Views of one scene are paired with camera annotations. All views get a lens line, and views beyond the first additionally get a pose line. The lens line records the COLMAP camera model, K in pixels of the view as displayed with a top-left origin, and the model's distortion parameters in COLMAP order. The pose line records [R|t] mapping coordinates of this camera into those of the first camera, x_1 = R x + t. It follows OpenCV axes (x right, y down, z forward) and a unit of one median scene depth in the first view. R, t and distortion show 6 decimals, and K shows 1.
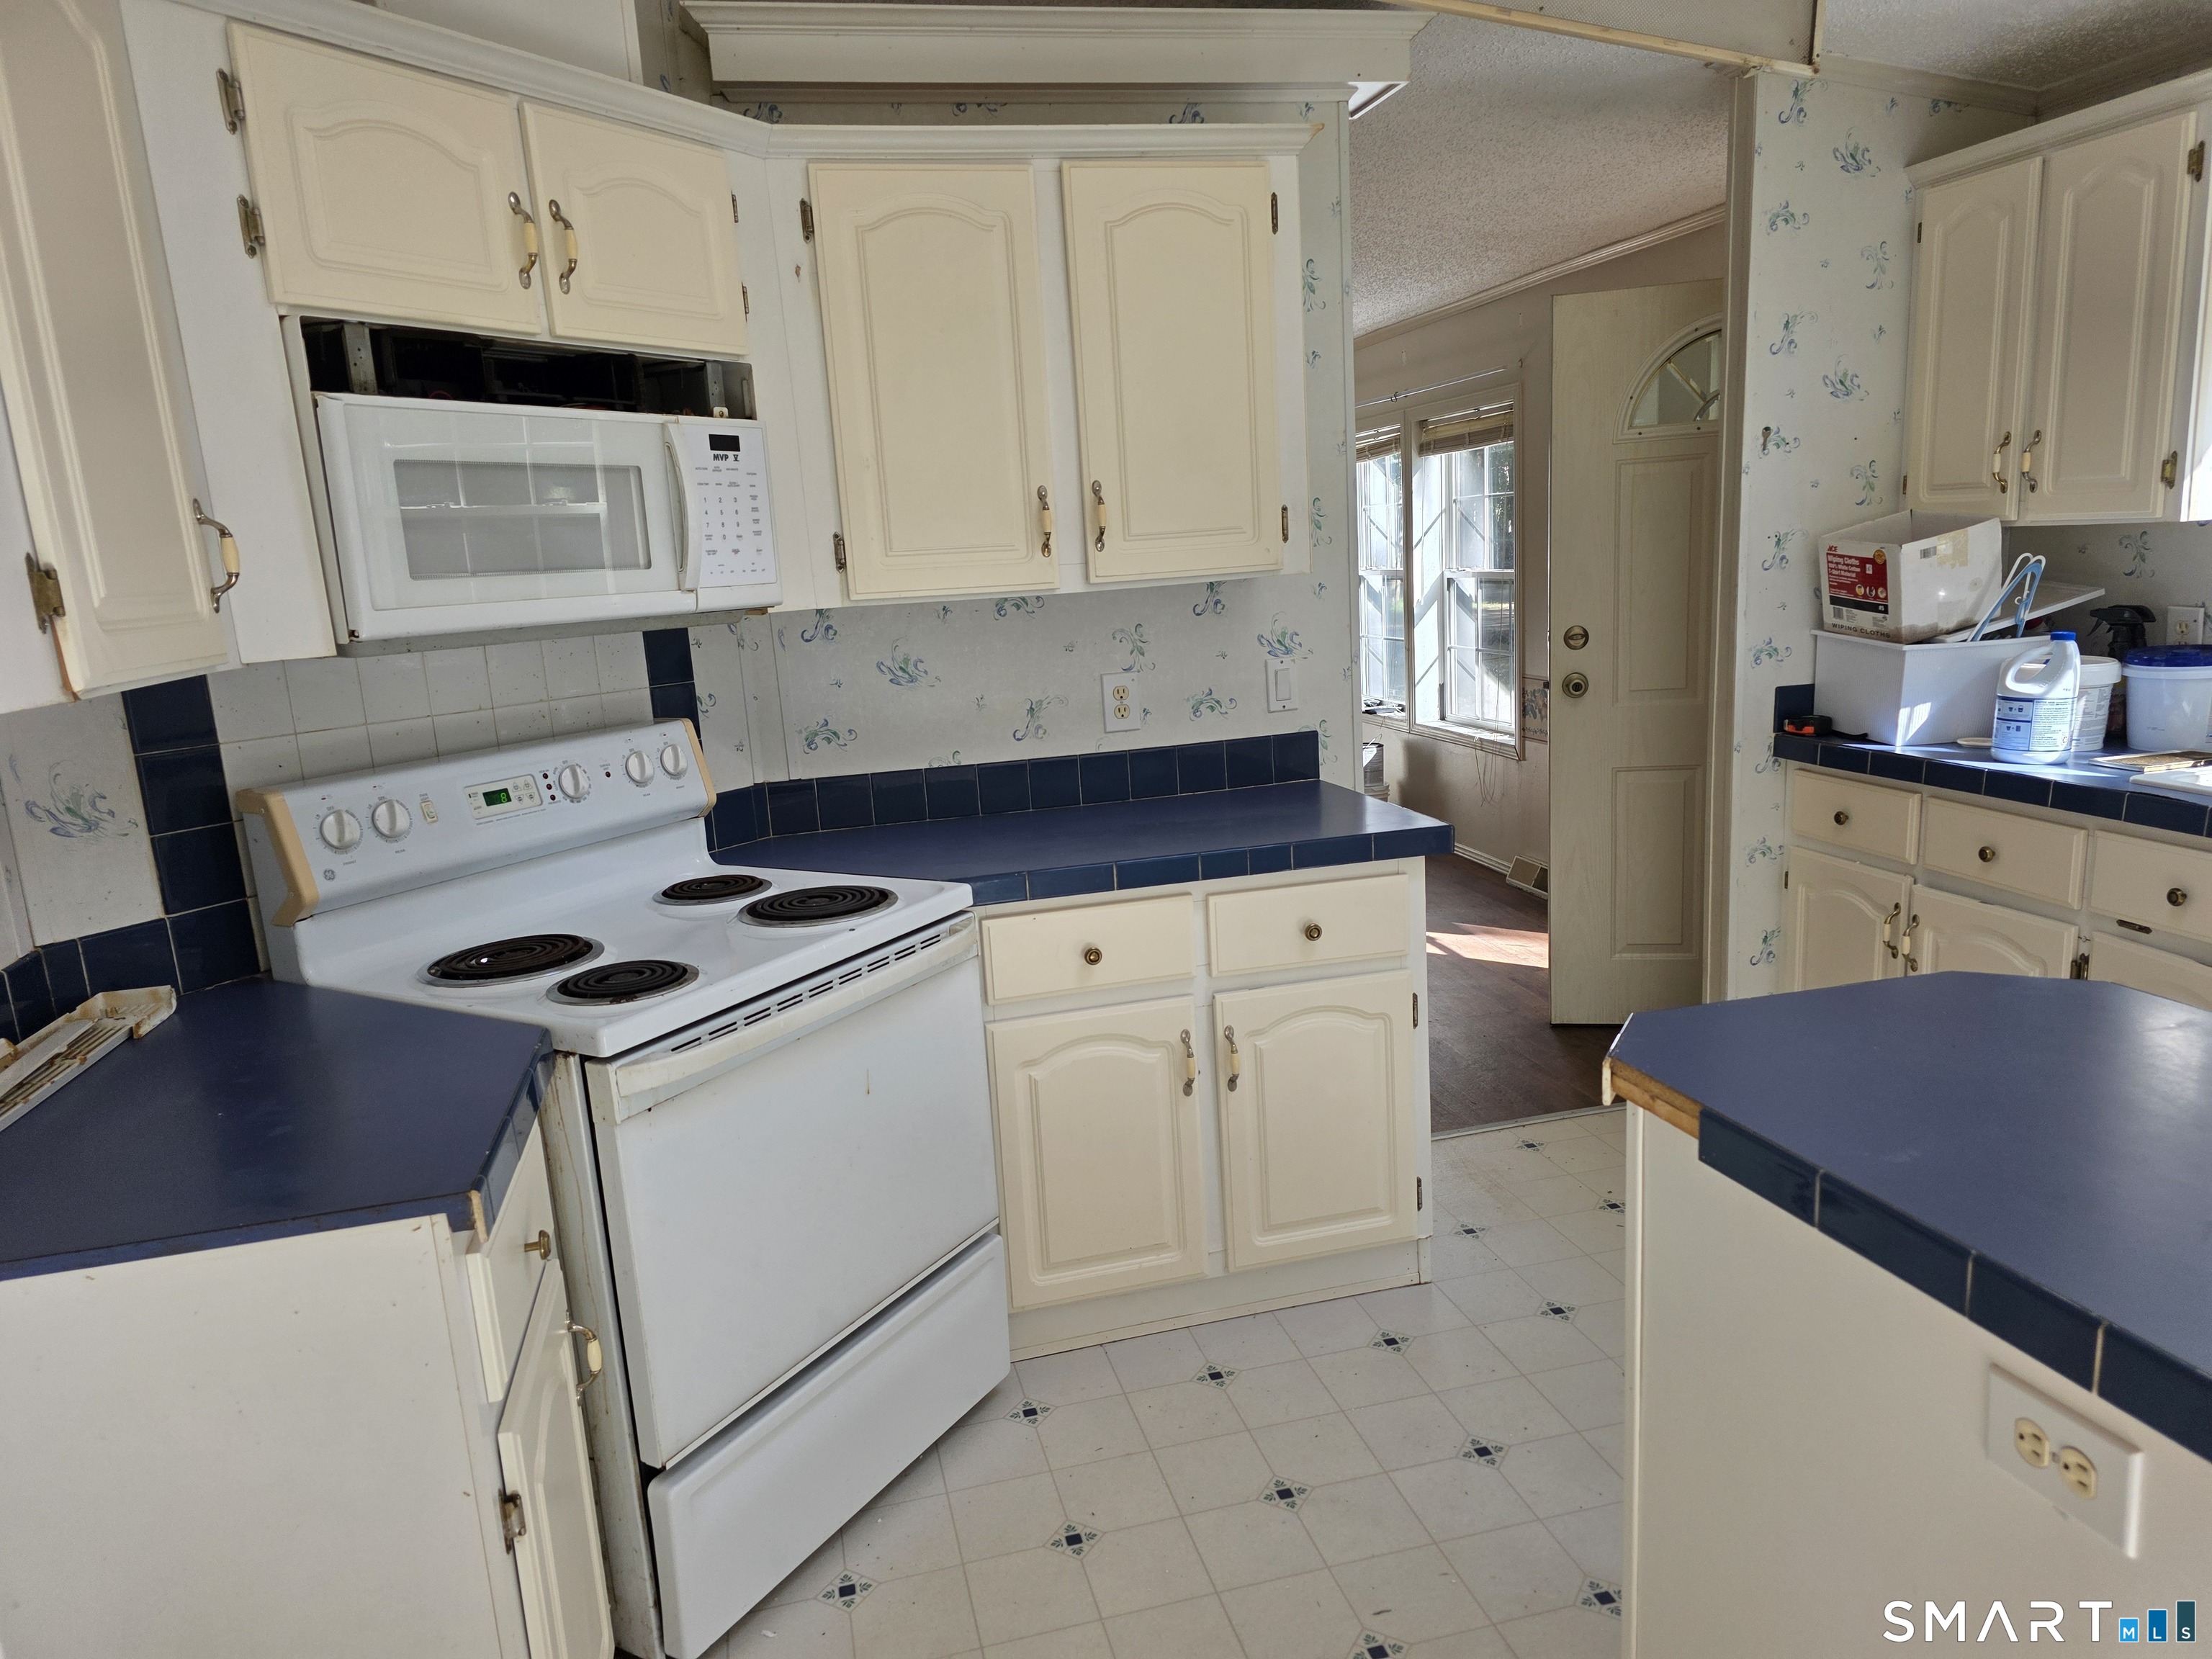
lens RADIAL K [[1482.2, 0, 1110.5], [0, 1482.2, 860.7], [0, 0, 1]] dist [0.070087, -0.062035]
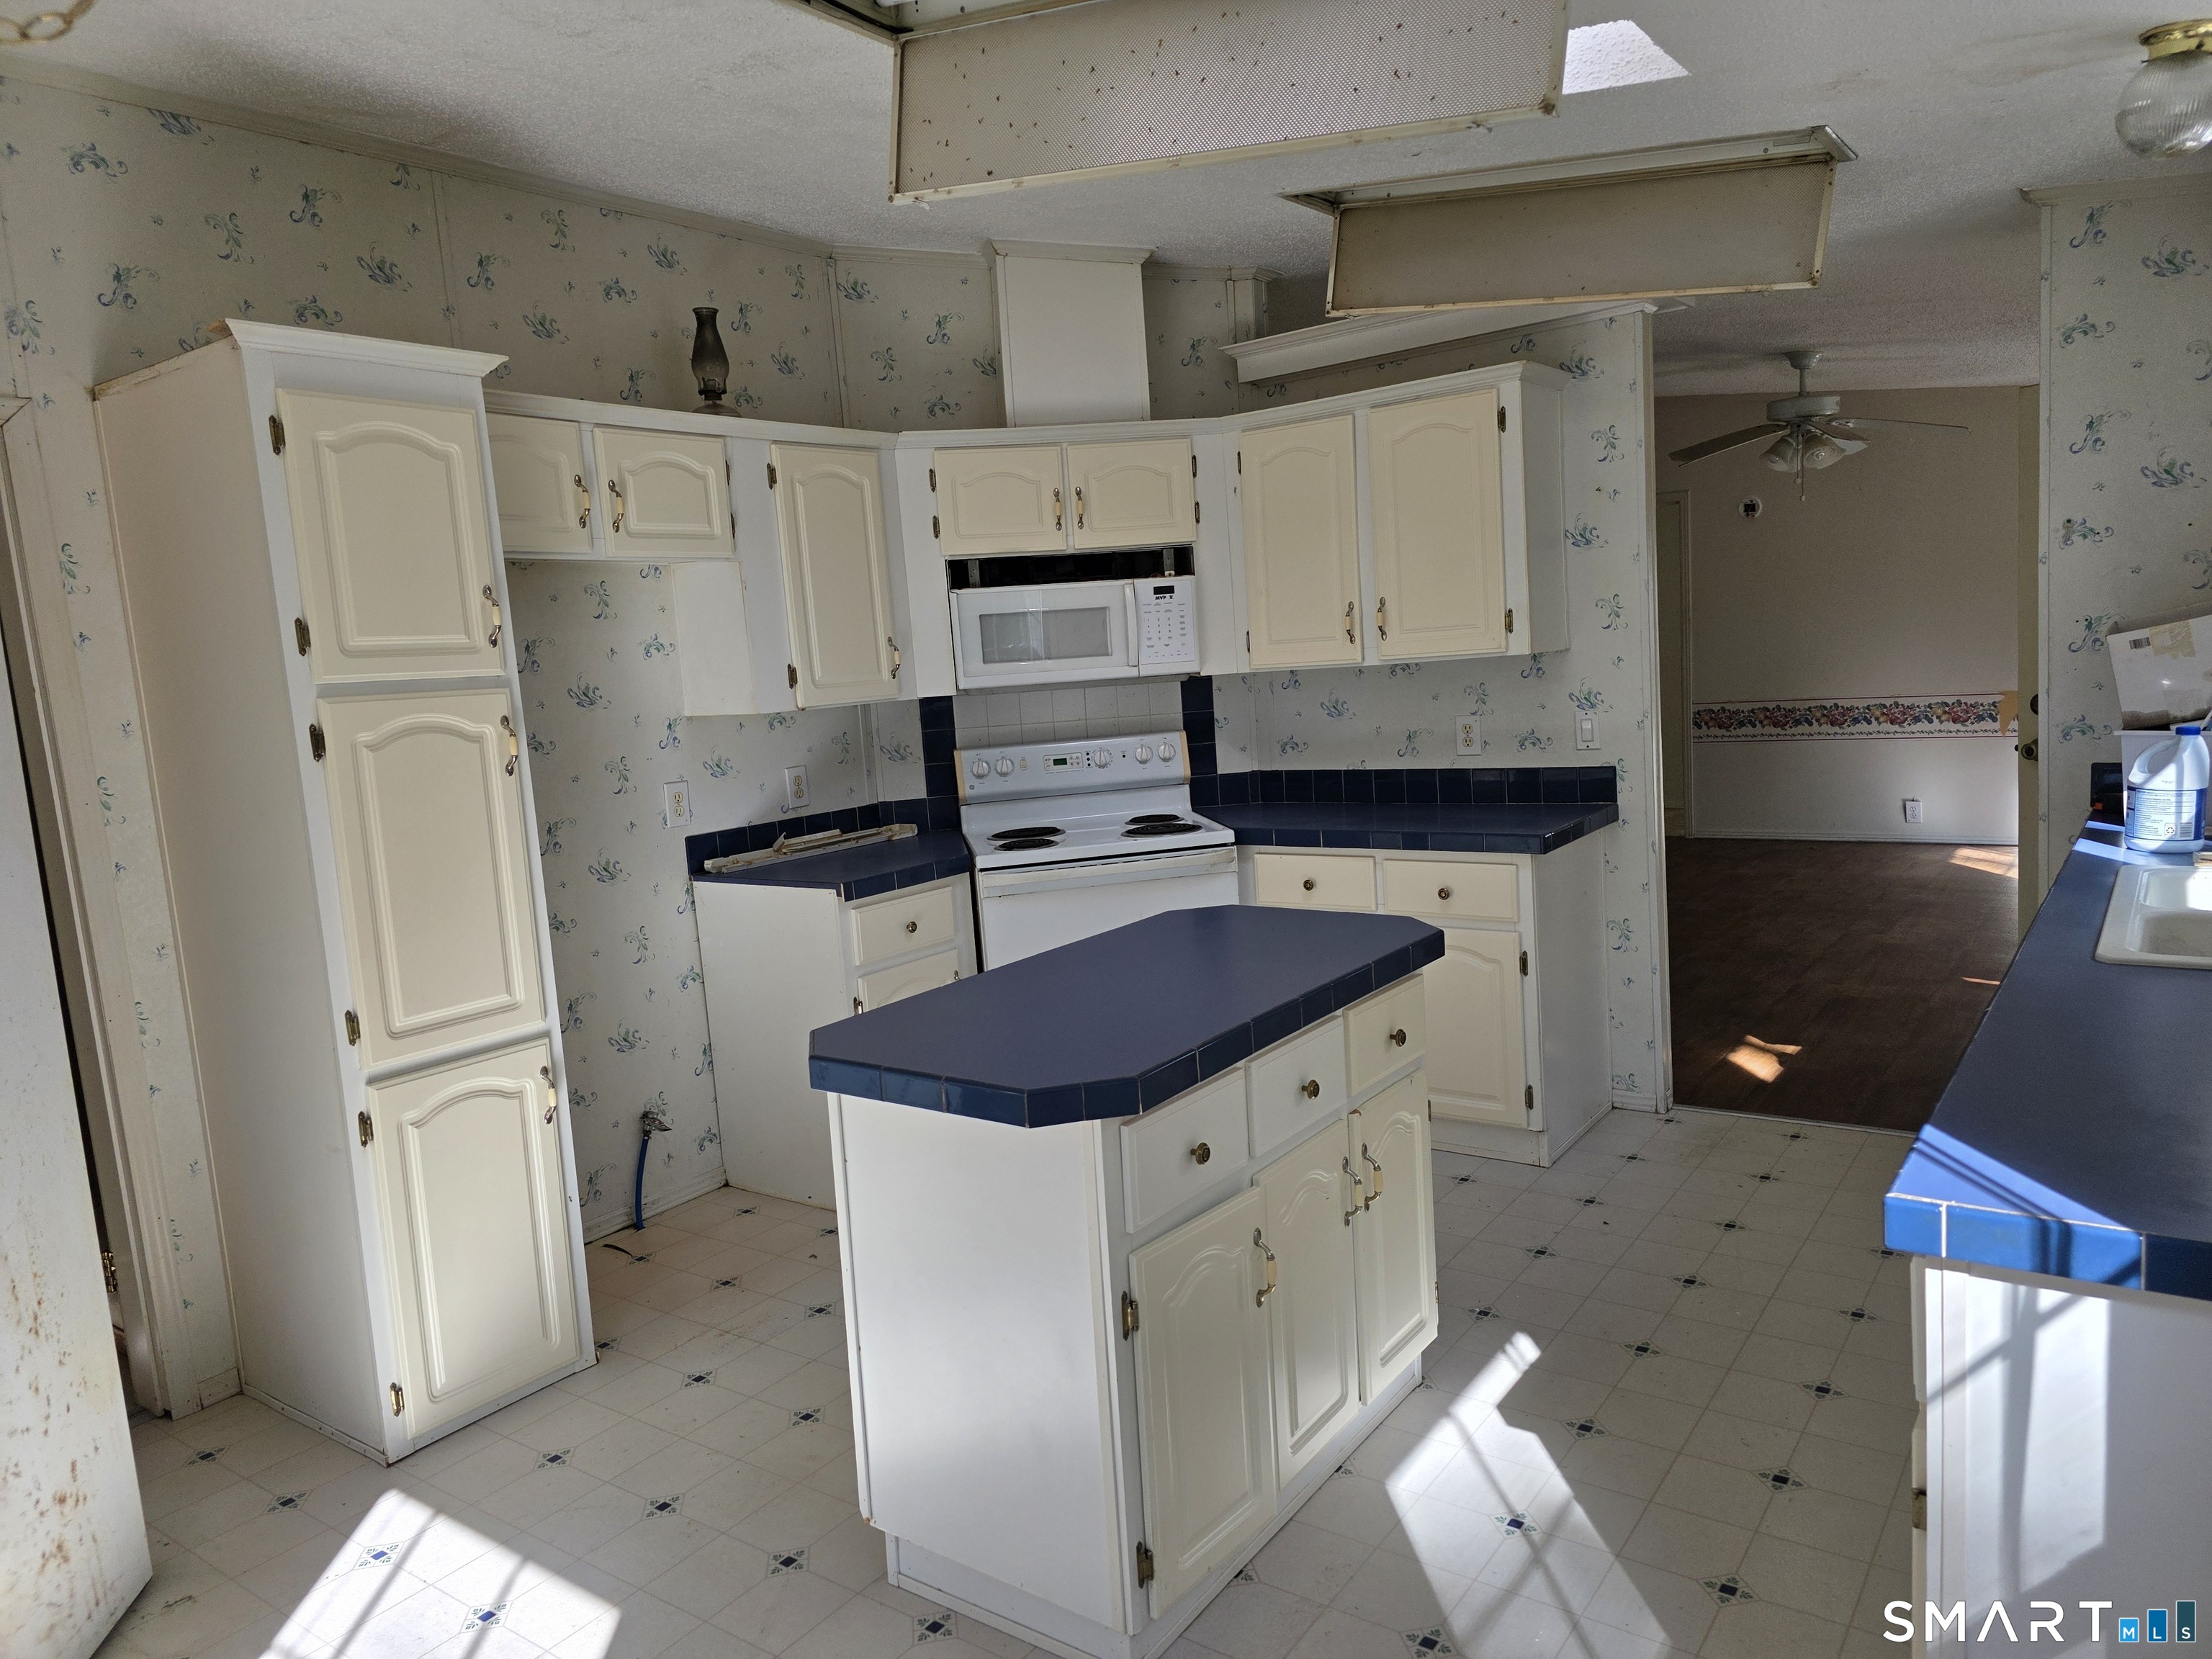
lens RADIAL K [[1482.2, 0, 1122.8], [0, 1482.2, 824.6], [0, 0, 1]] dist [0.070087, -0.062035]
pose [[0.642901, 0.108048, -0.758290, 0.903992], [-0.126638, 0.991370, 0.033892, -0.026800], [0.755408, 0.074239, 0.651035, -0.203437]]
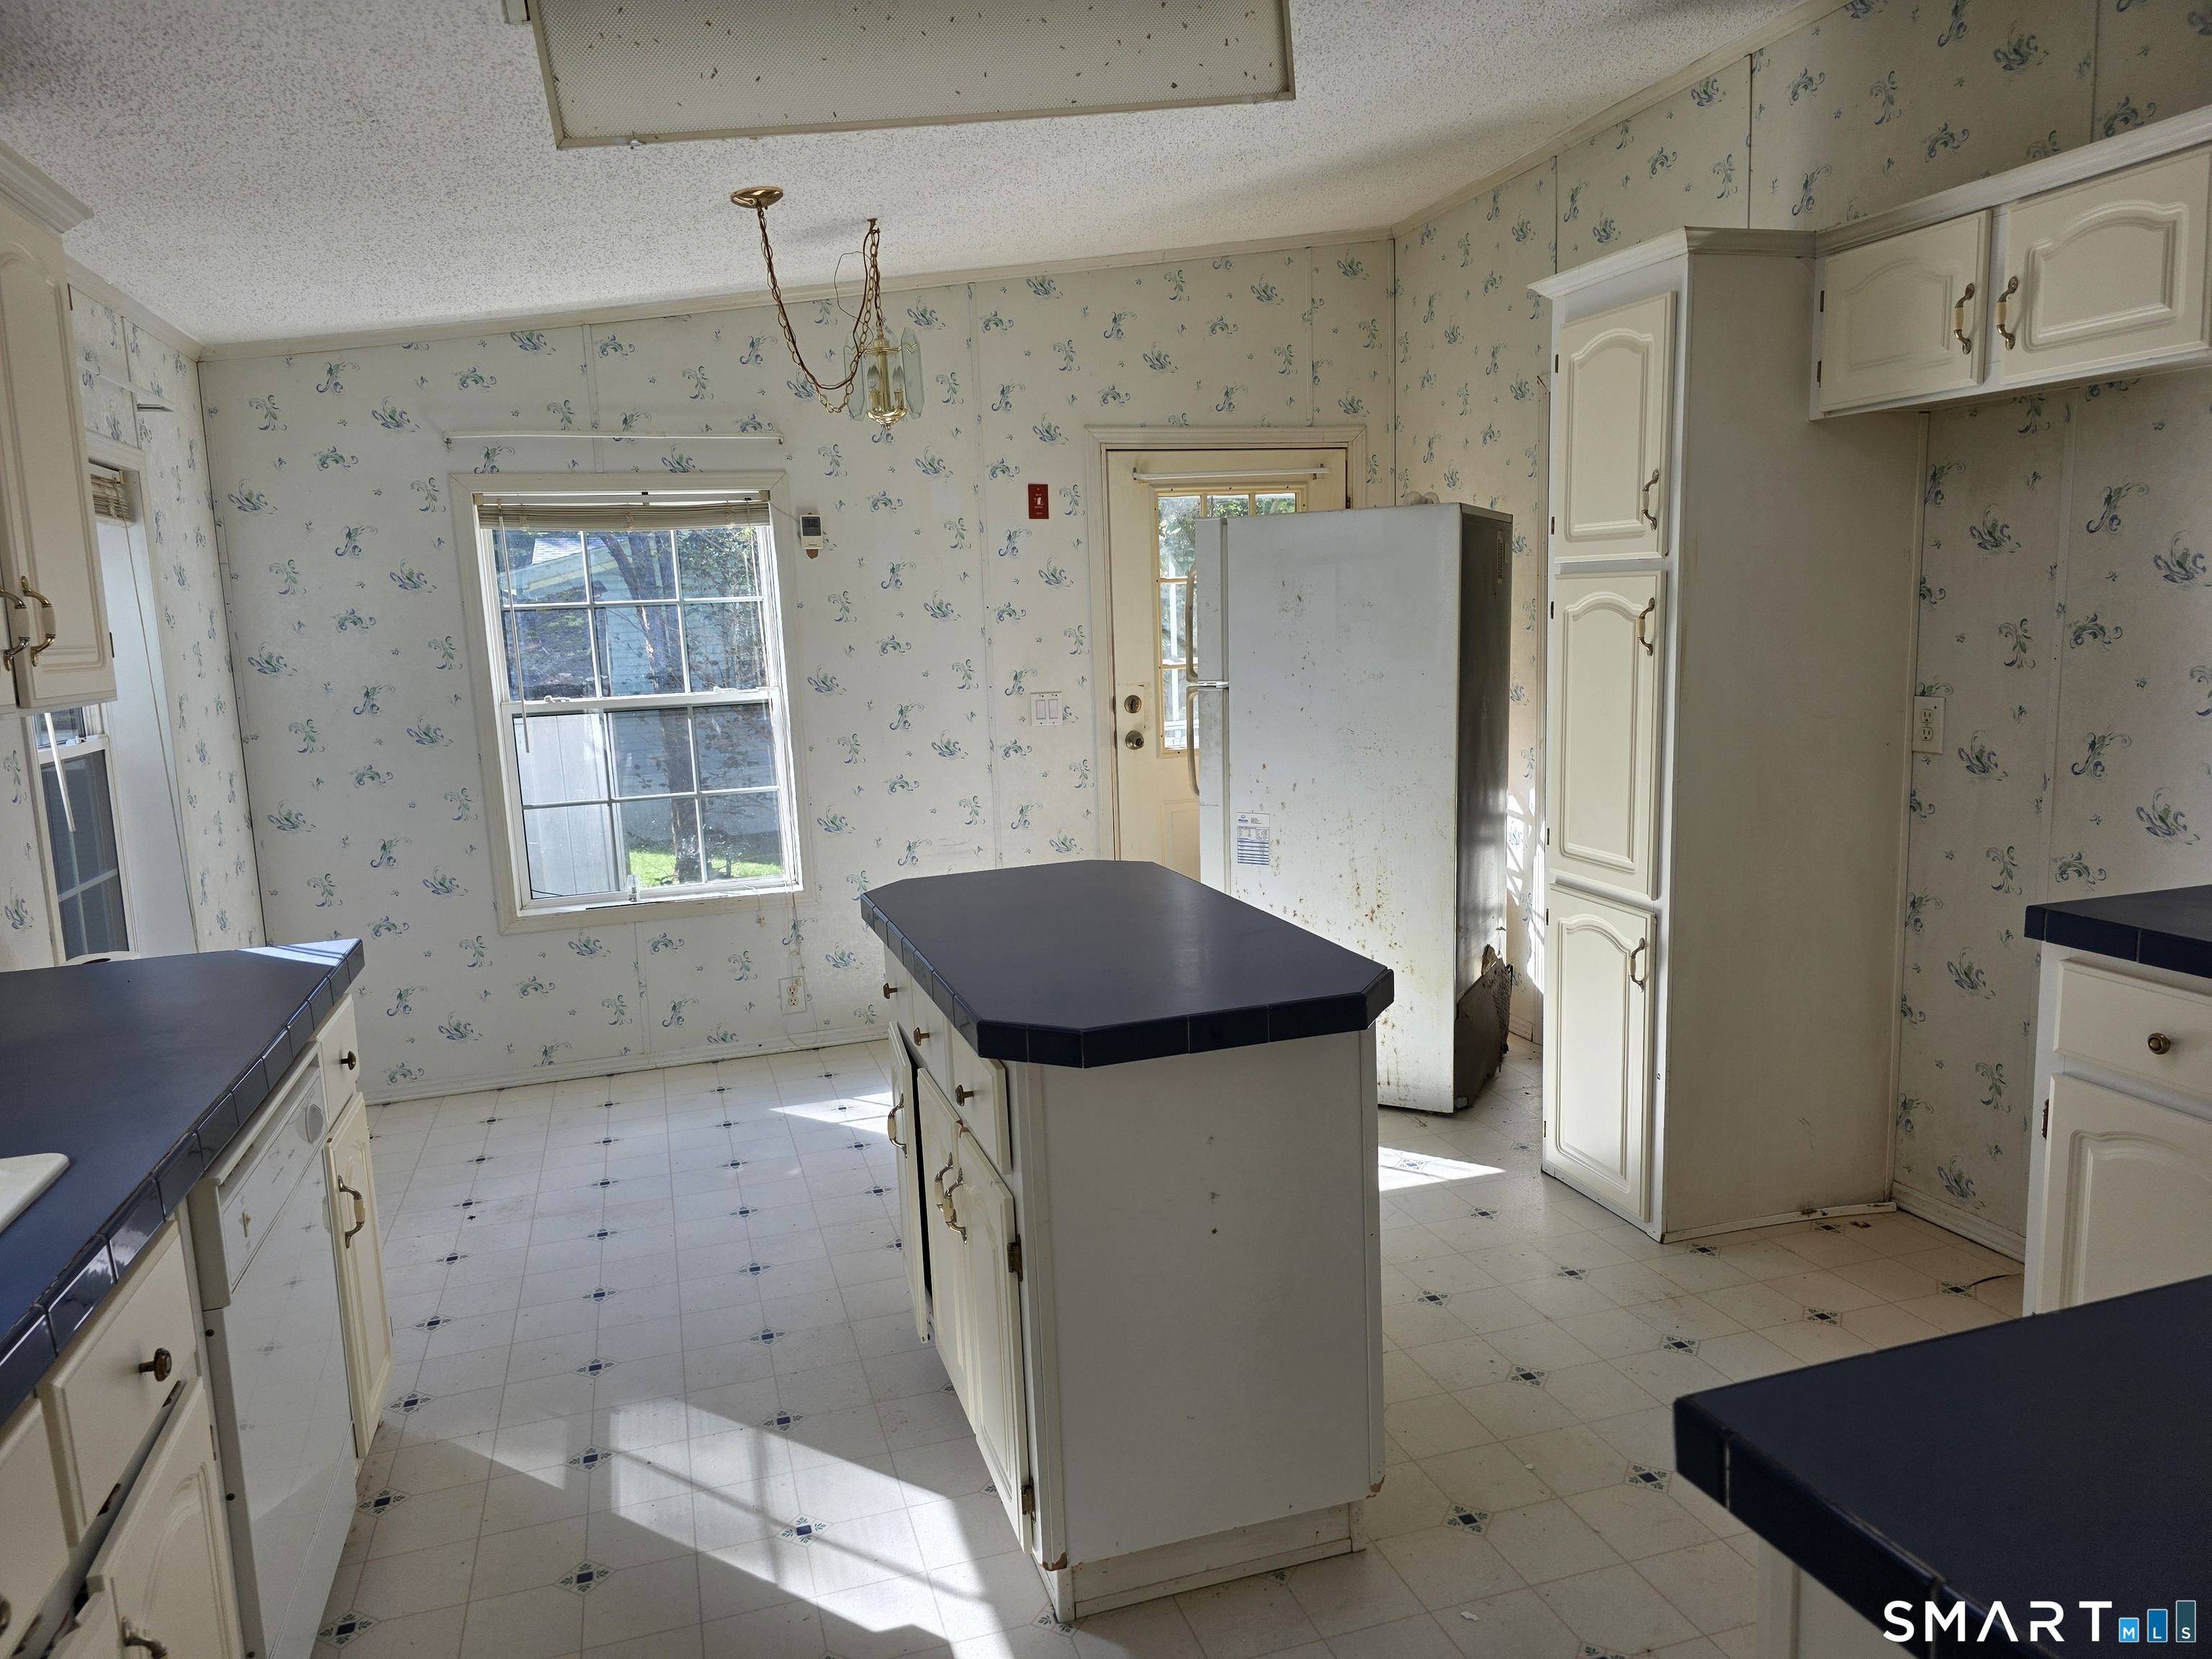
lens RADIAL K [[1482.2, 0, 1073.3], [0, 1482.2, 814.0], [0, 0, 1]] dist [0.070087, -0.062035]
pose [[-0.994303, 0.103429, -0.025780, 0.320900], [0.088731, 0.937134, 0.337500, -0.252878], [0.059066, 0.333290, -0.940972, 1.106203]]
